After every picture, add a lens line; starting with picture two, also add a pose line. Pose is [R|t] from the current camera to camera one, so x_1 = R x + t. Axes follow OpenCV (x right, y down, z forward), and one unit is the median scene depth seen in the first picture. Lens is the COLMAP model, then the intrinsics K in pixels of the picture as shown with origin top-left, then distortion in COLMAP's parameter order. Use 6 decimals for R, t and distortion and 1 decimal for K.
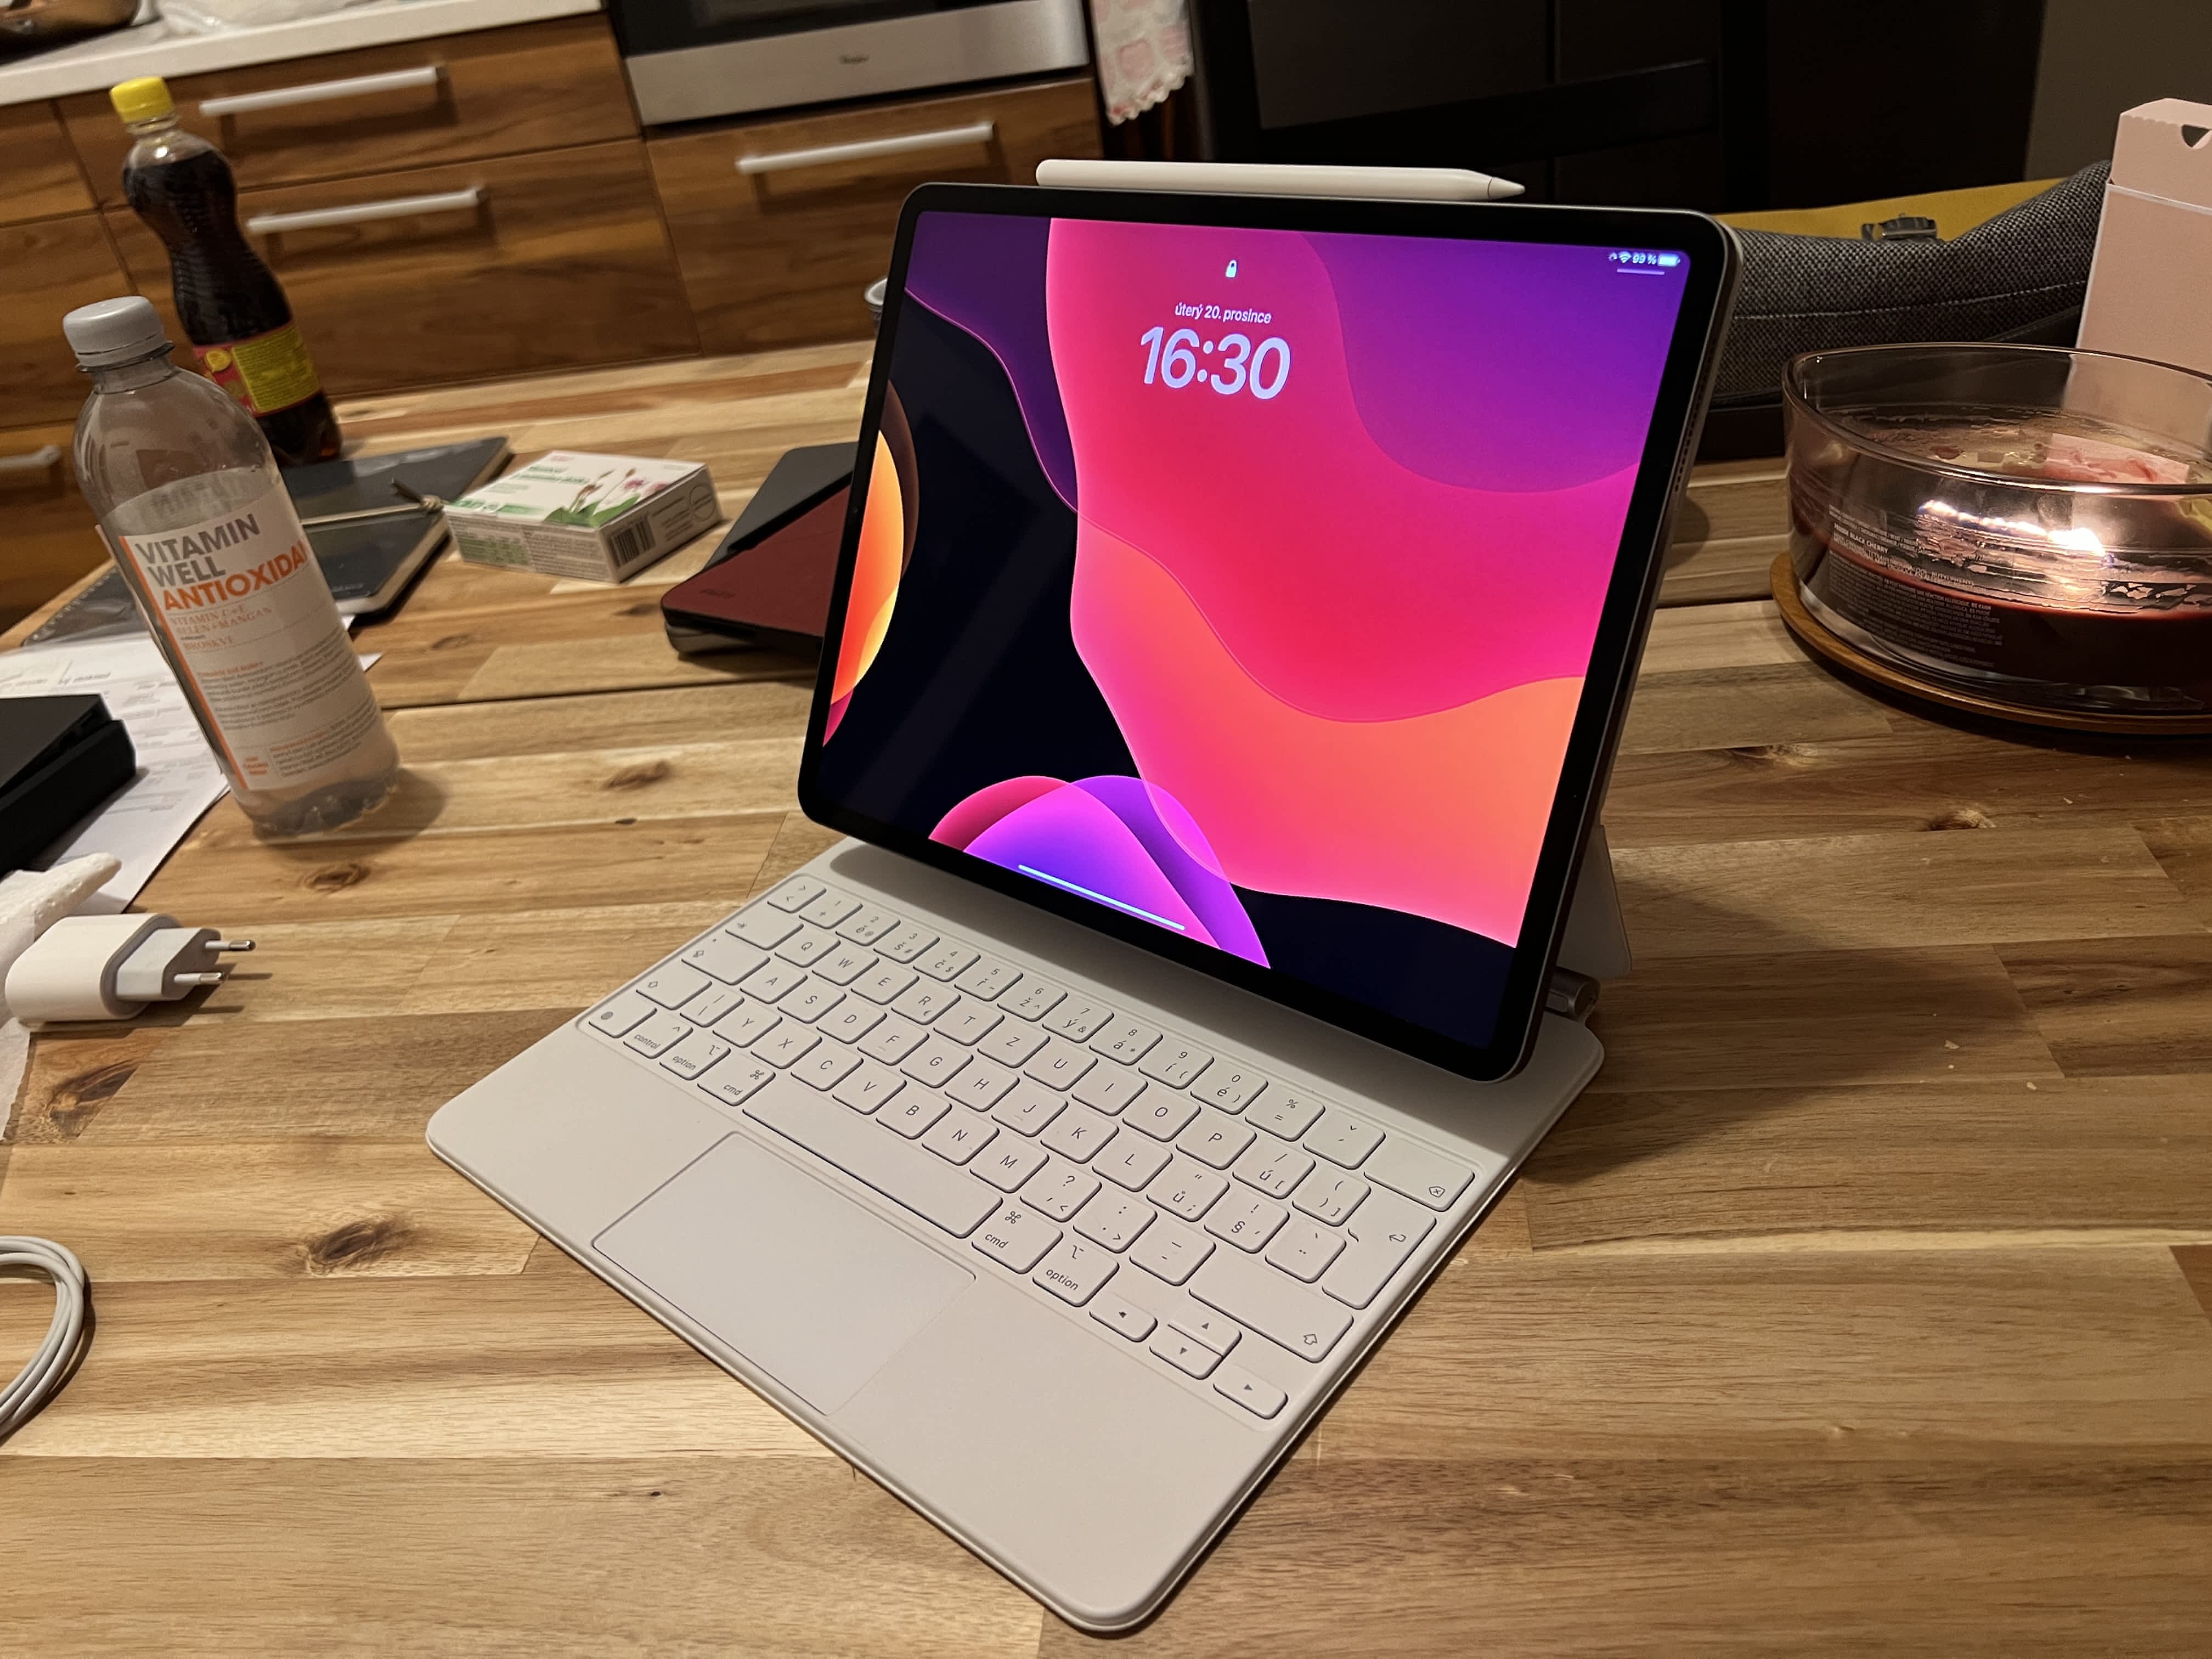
lens RADIAL K [[1671.5, 0, 1104.9], [0, 1671.5, 831.6], [0, 0, 1]] dist [0.028797, -0.037915]
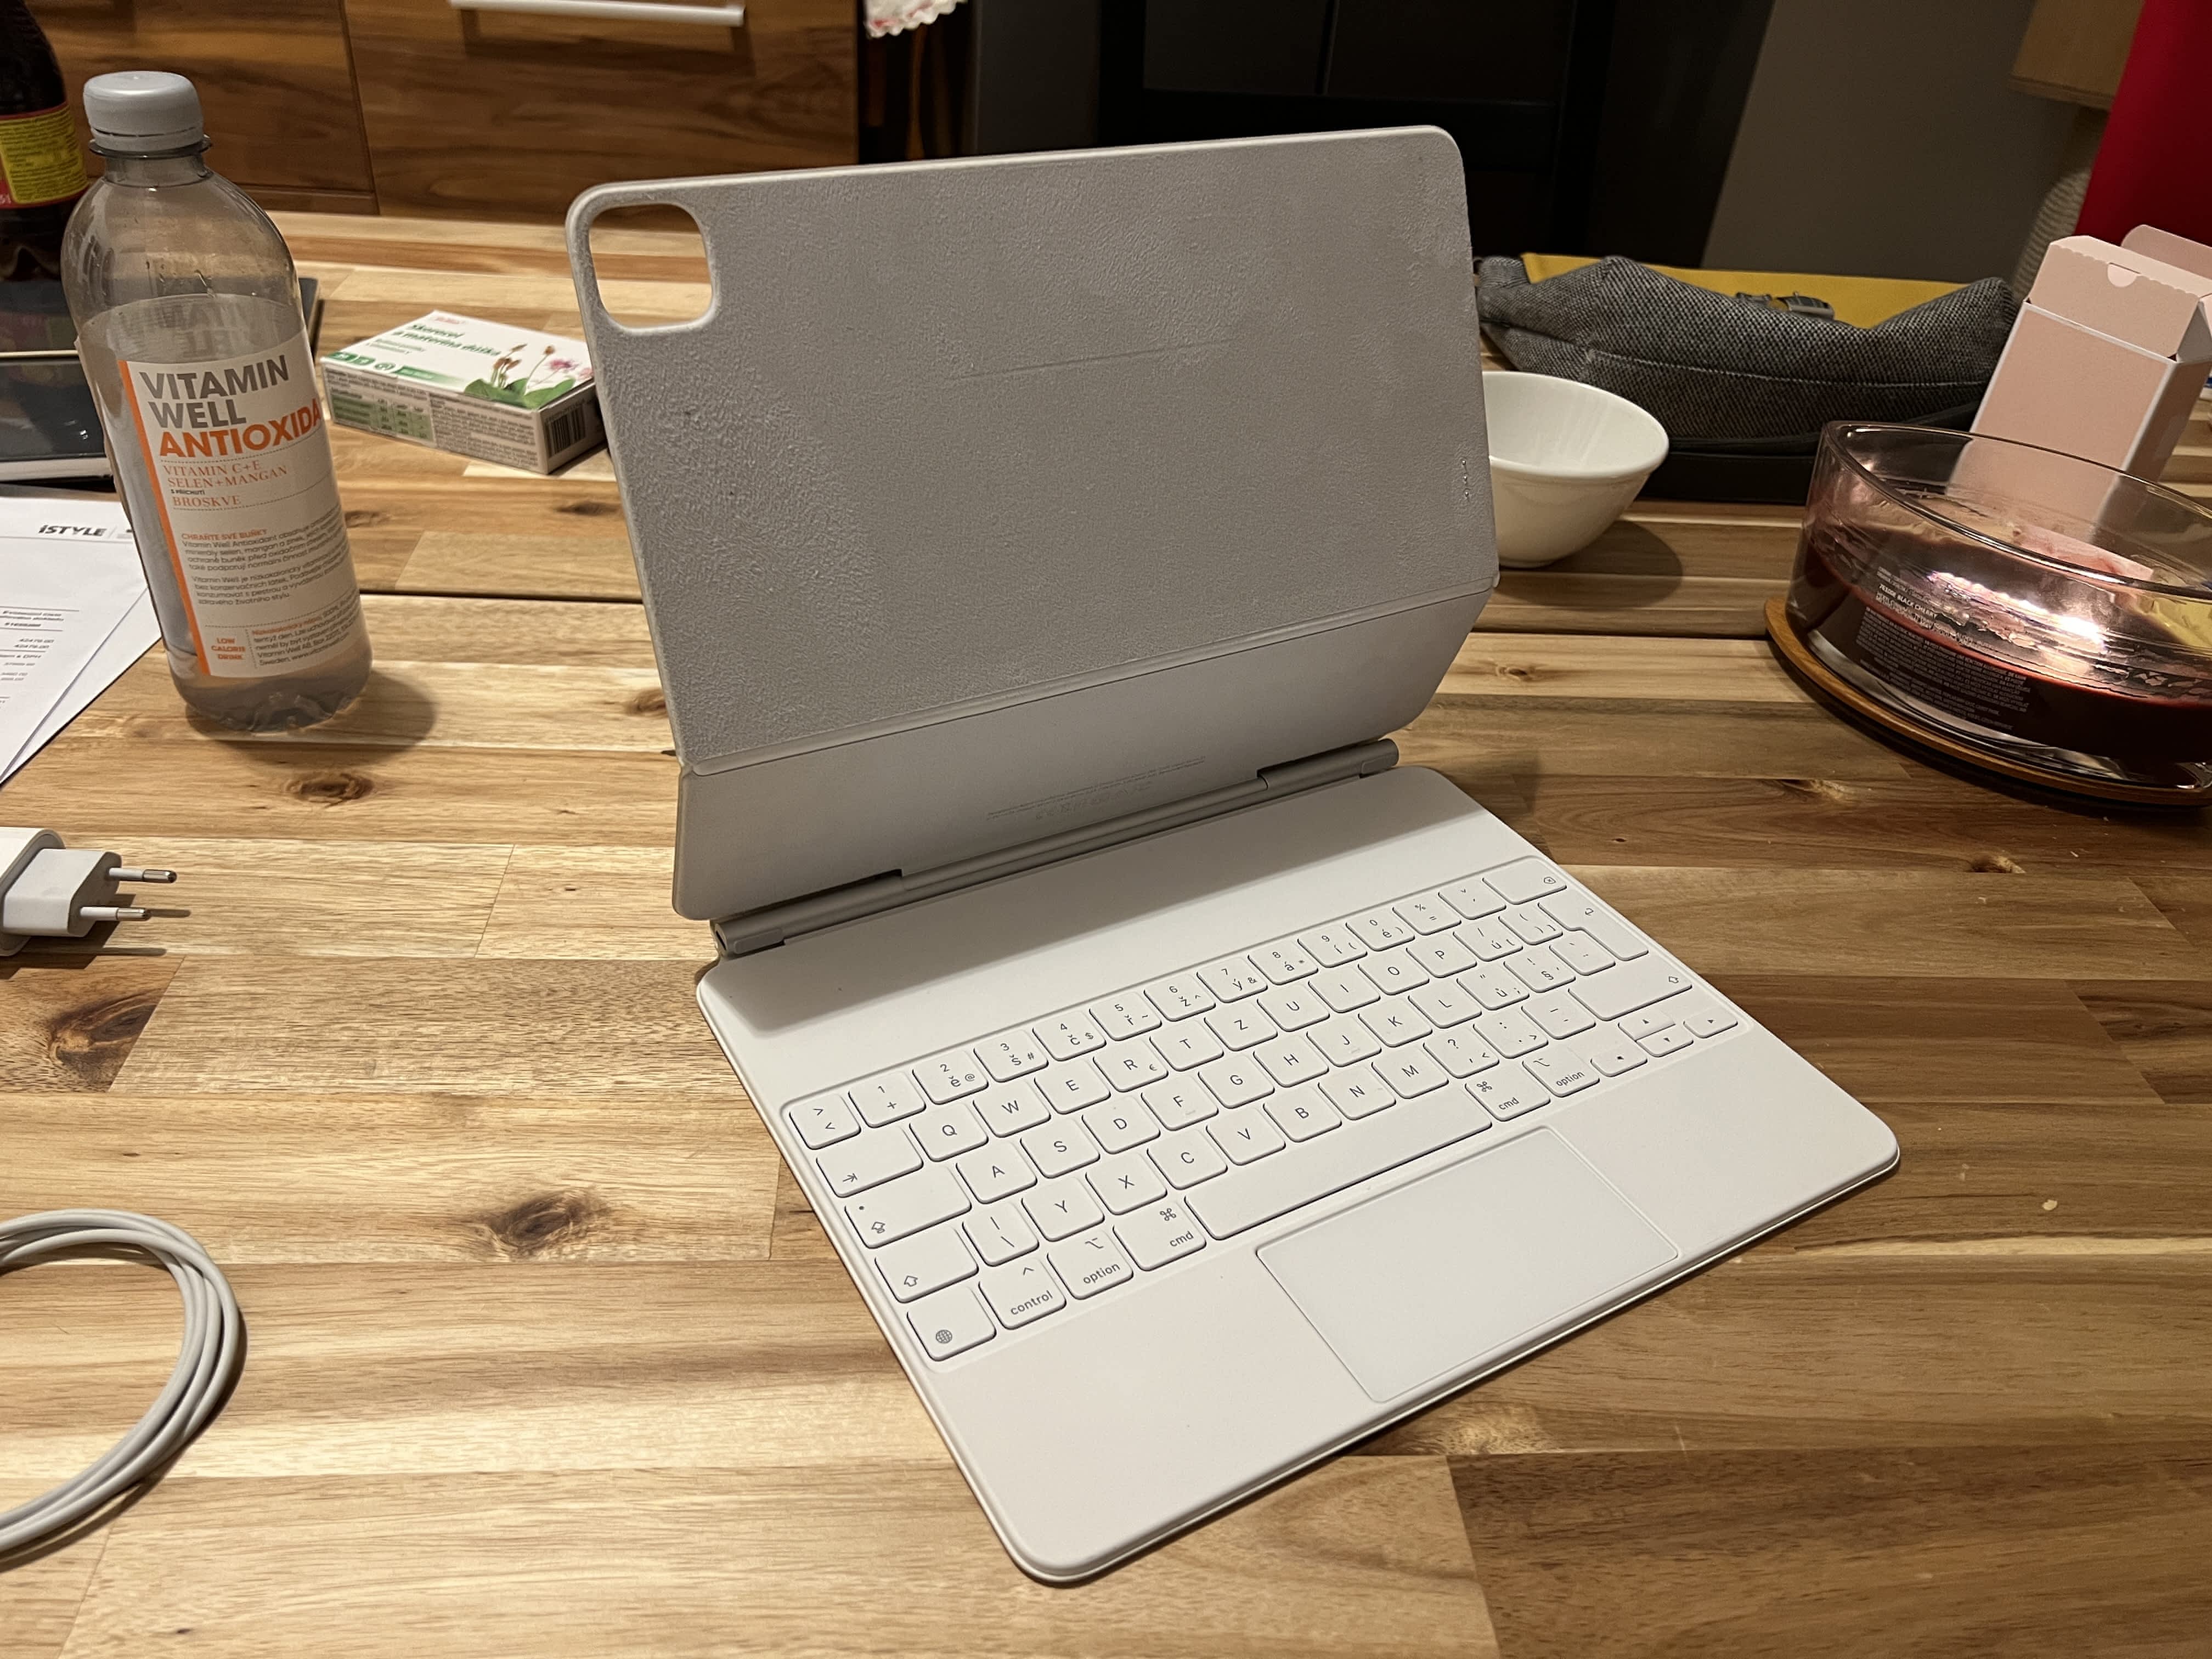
lens RADIAL K [[1671.5, 0, 1100.3], [0, 1671.5, 839.0], [0, 0, 1]] dist [0.028797, -0.037915]
pose [[0.960538, 0.073429, 0.268283, -0.346377], [-0.083729, 0.996119, 0.027140, -0.003734], [-0.265249, -0.048532, 0.962958, 0.066602]]
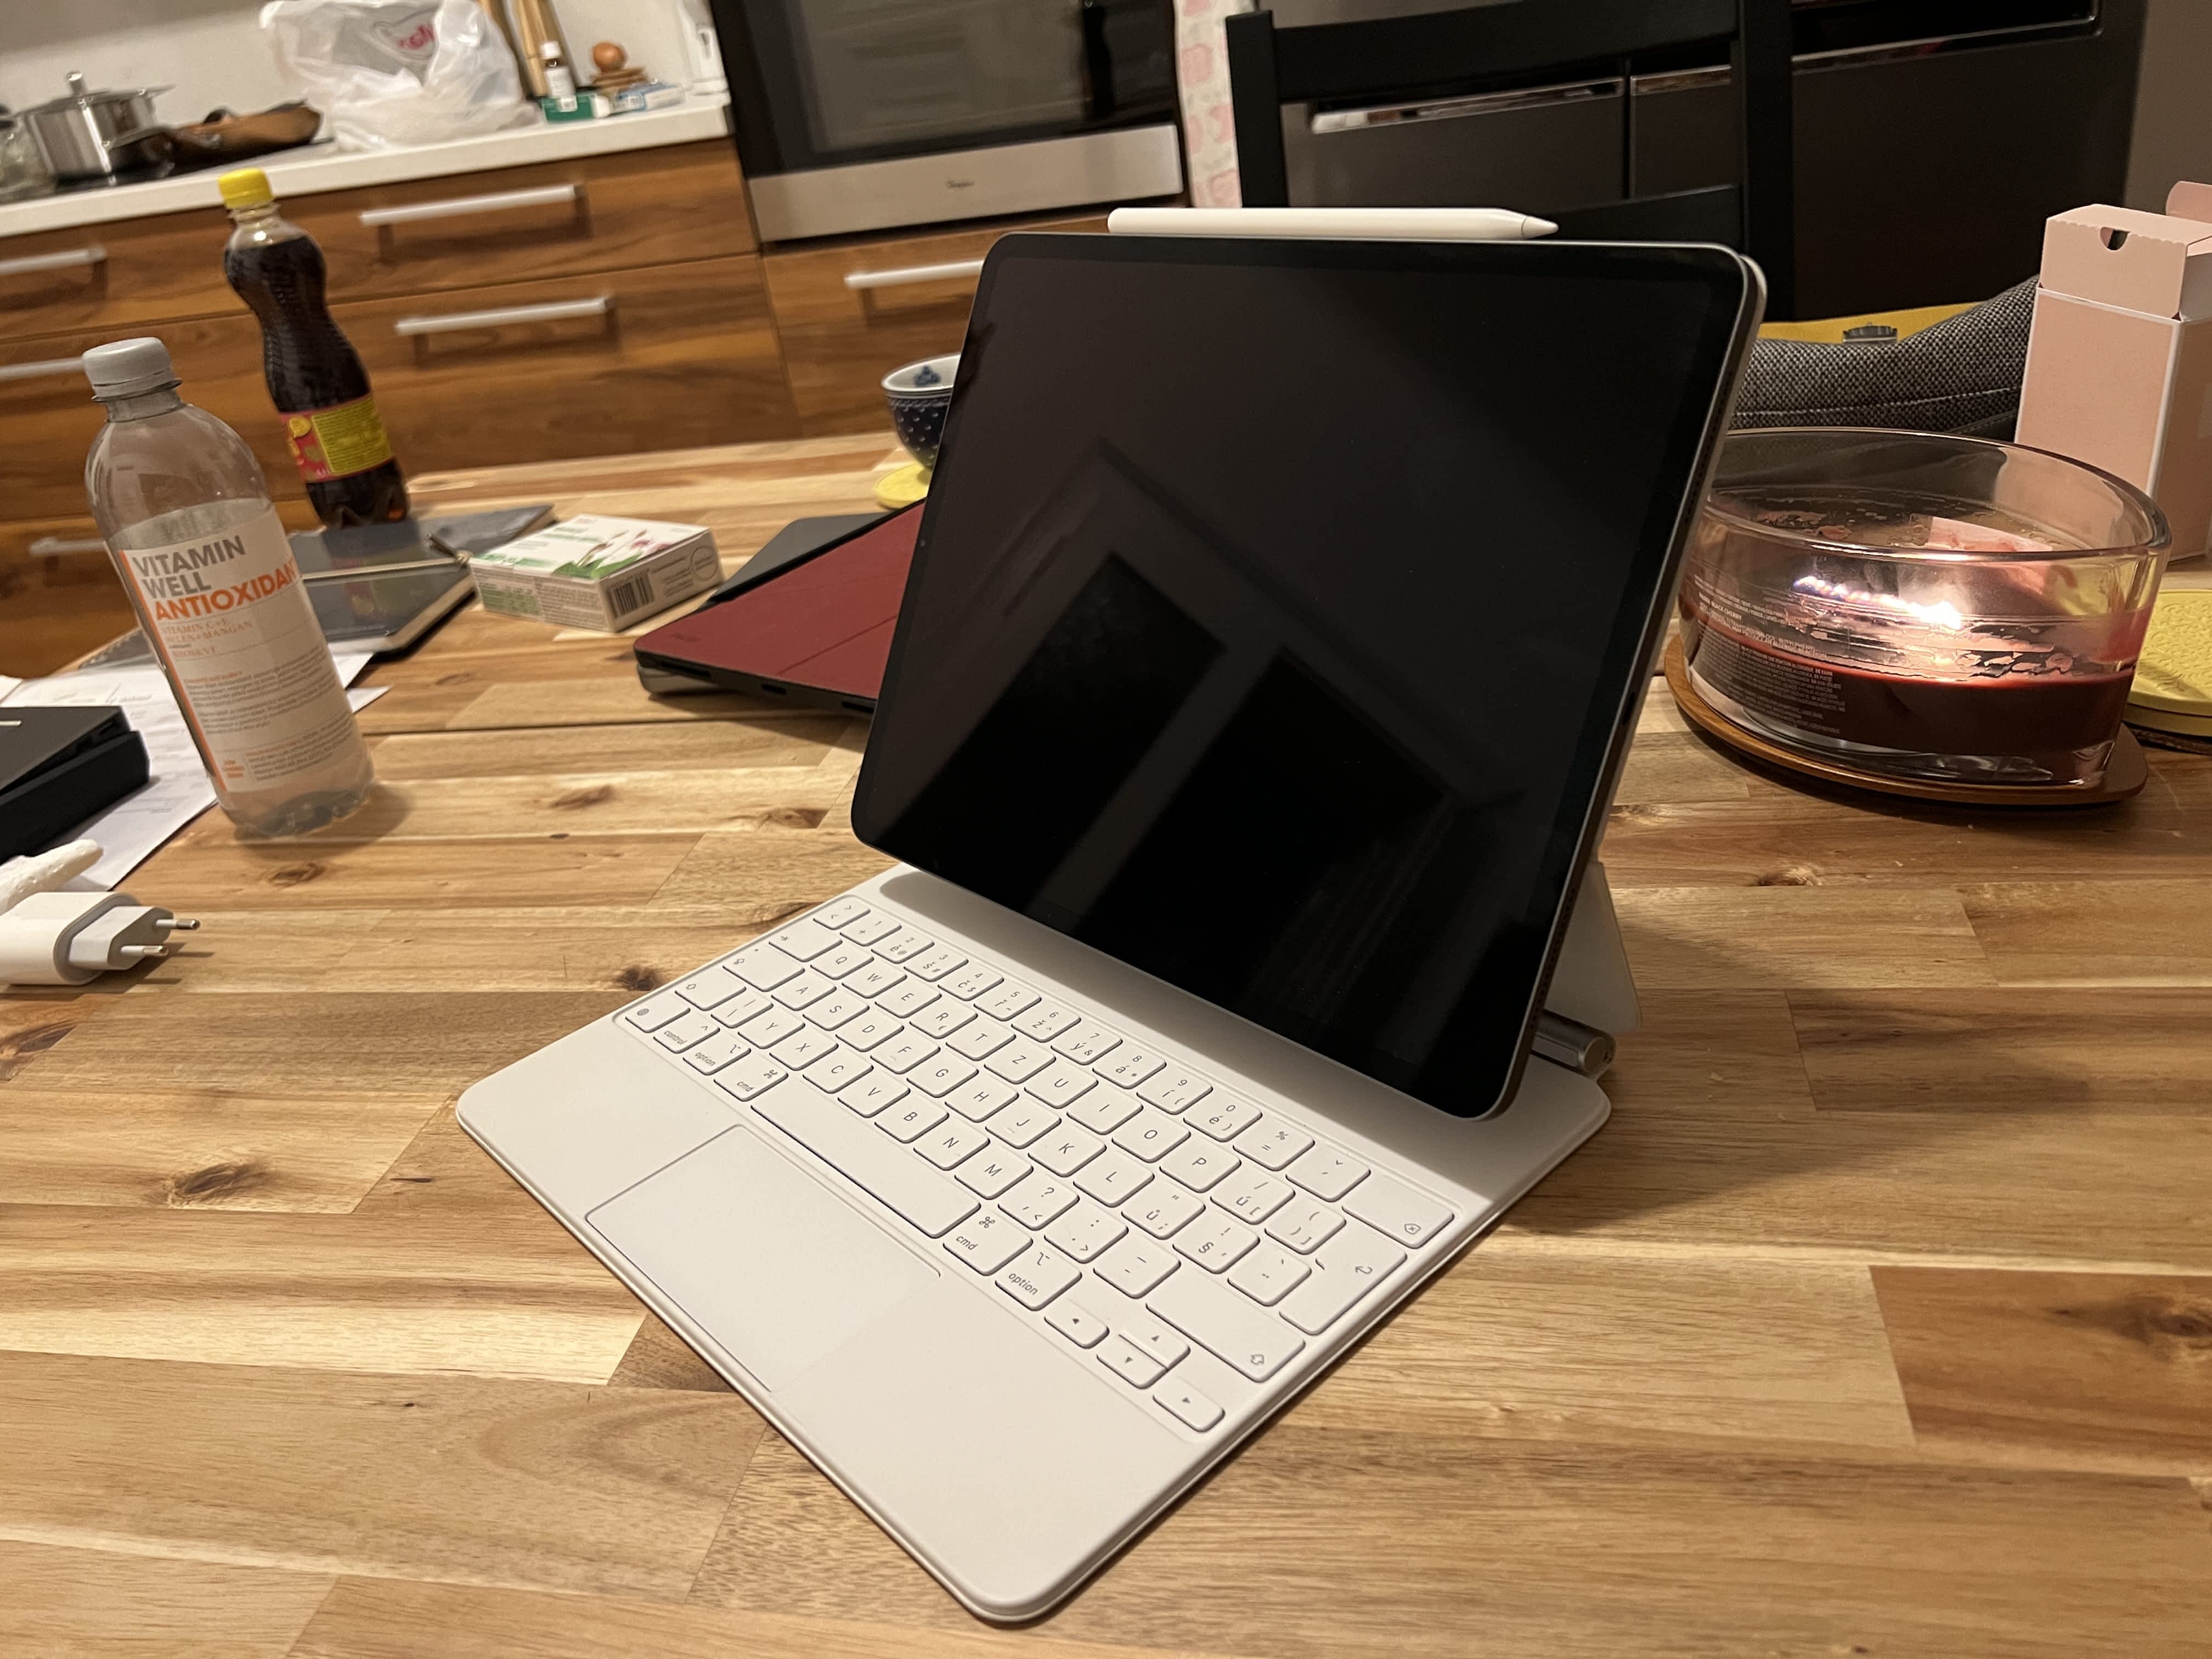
lens RADIAL K [[1671.5, 0, 1106.1], [0, 1671.5, 850.5], [0, 0, 1]] dist [0.028797, -0.037915]
pose [[0.995705, 0.048727, -0.078724, 0.164205], [-0.053665, 0.996640, -0.061877, 0.057286], [0.075445, 0.065836, 0.994974, -0.037976]]
